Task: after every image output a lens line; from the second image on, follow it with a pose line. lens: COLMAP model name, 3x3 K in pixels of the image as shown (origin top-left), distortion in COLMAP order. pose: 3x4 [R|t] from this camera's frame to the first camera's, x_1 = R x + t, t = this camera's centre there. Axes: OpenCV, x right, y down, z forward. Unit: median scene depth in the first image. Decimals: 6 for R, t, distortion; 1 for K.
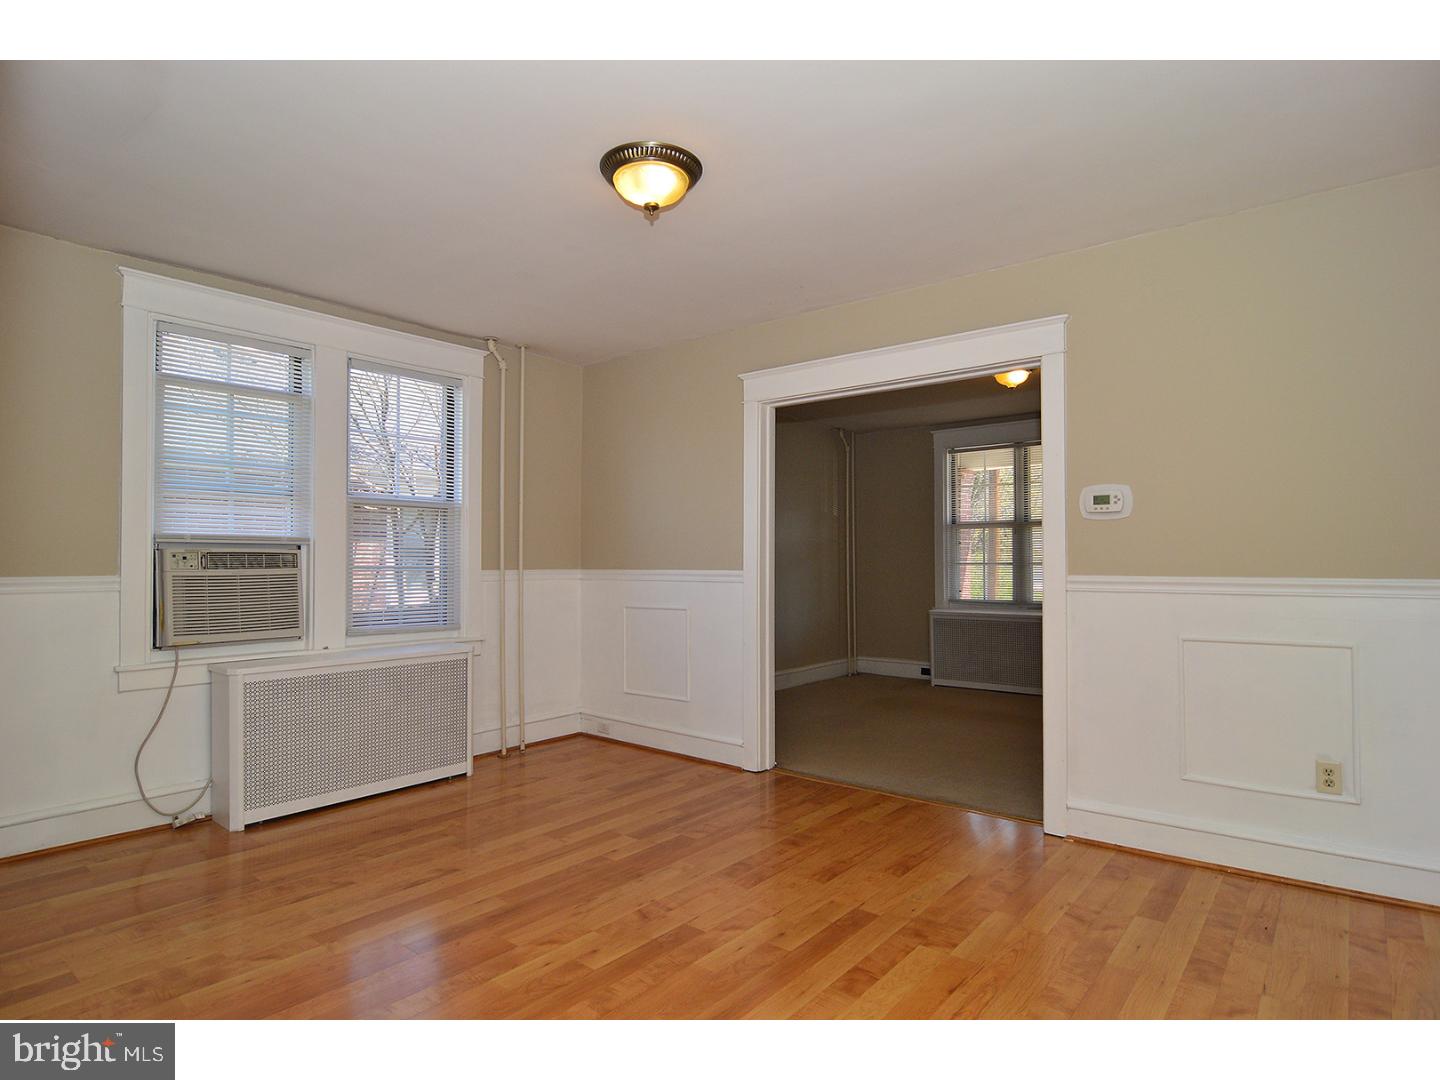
lens RADIAL K [[780.9, 0, 718.0], [0, 780.9, 548.8], [0, 0, 1]] dist [-0.004853, -0.008606]
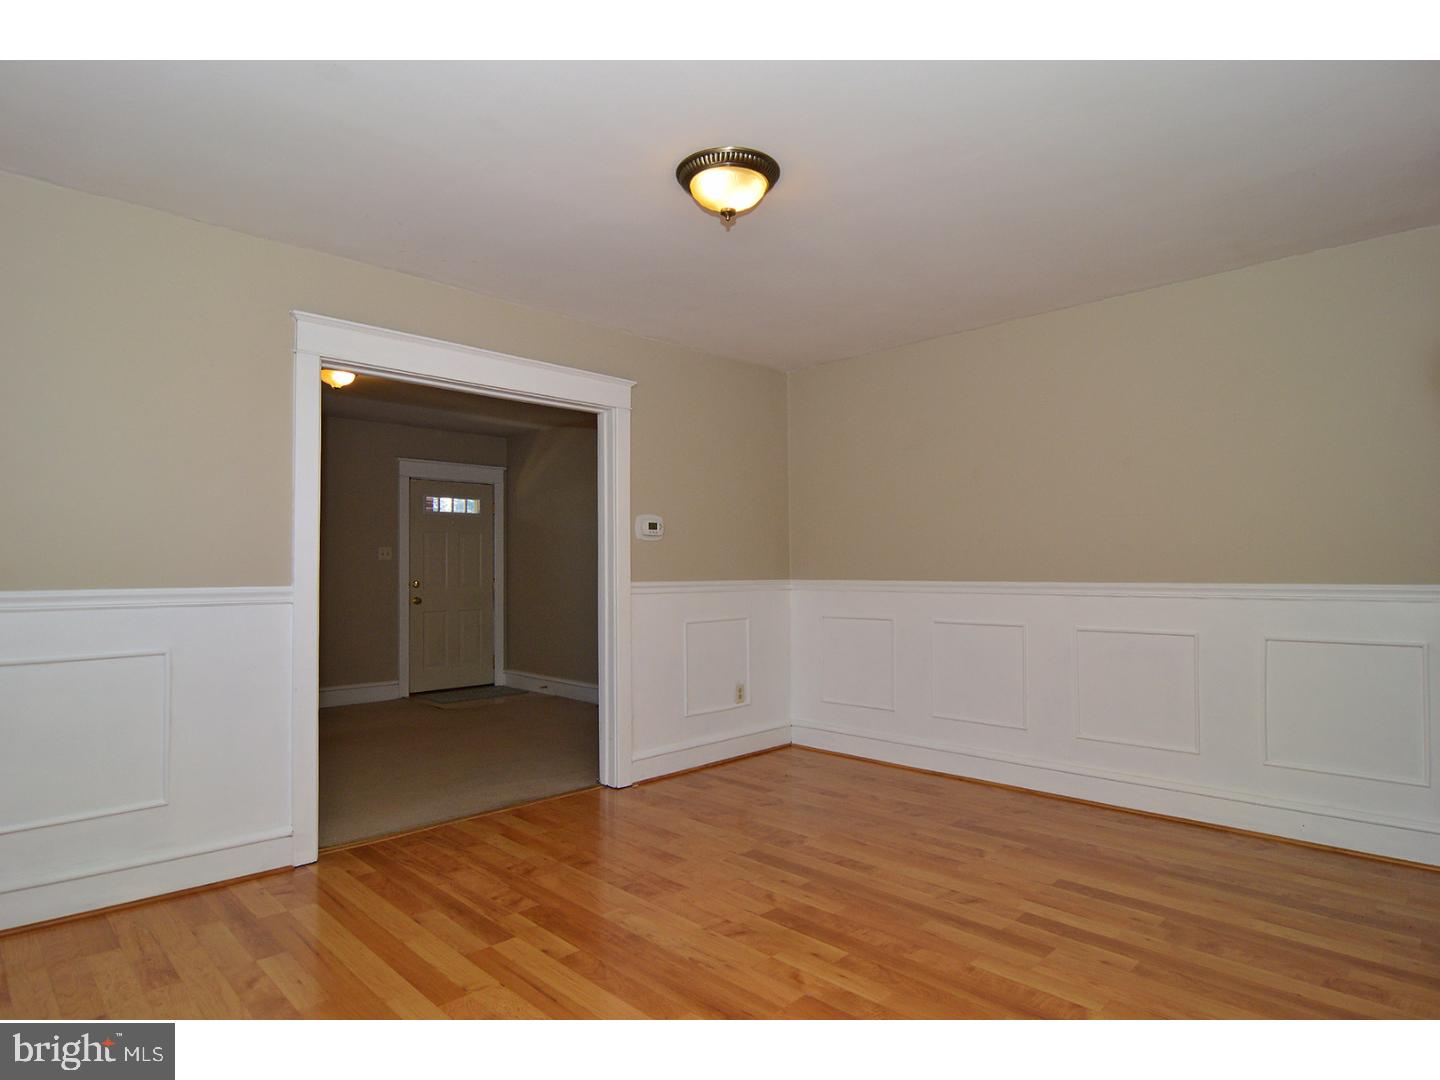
lens RADIAL K [[796.6, 0, 715.9], [0, 796.6, 546.1], [0, 0, 1]] dist [-0.002164, -0.012221]
pose [[0.106997, 0.030506, 0.993791, -0.814382], [-0.010754, 0.999506, -0.029523, 0.011358], [-0.994201, -0.007528, 0.107272, 0.682704]]
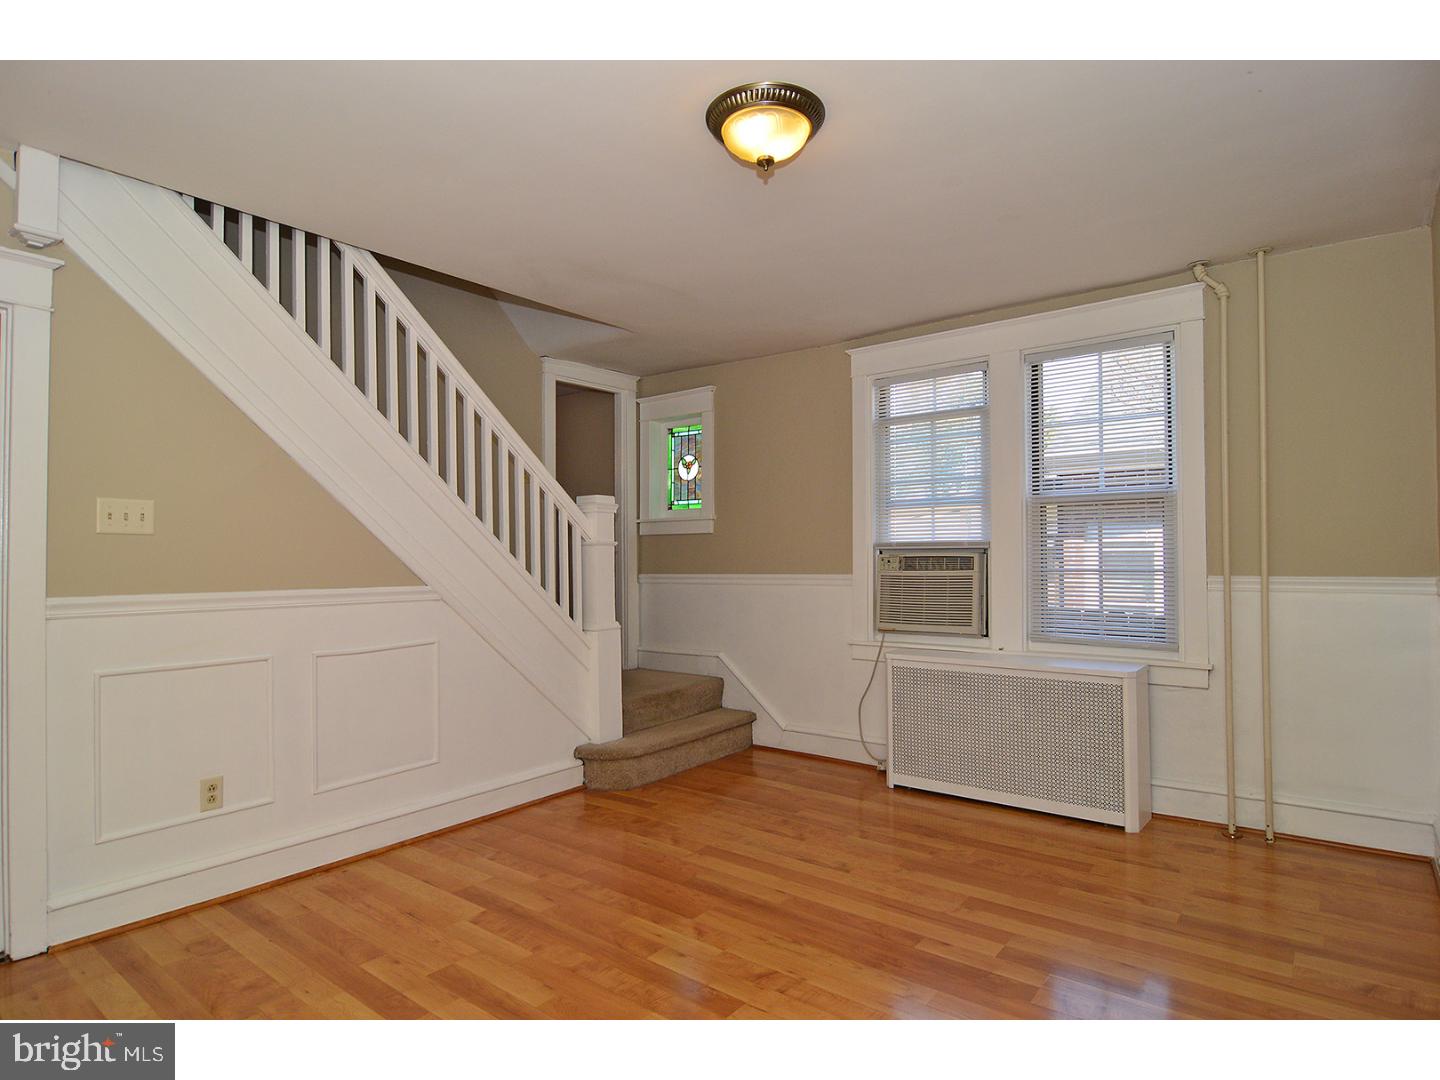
lens RADIAL K [[780.9, 0, 718.0], [0, 780.9, 548.8], [0, 0, 1]] dist [-0.004853, -0.008606]
pose [[0.019552, -0.011746, -0.999740, 0.579271], [0.023555, 0.999659, -0.011285, -0.000961], [0.999531, -0.023328, 0.019822, 0.695366]]
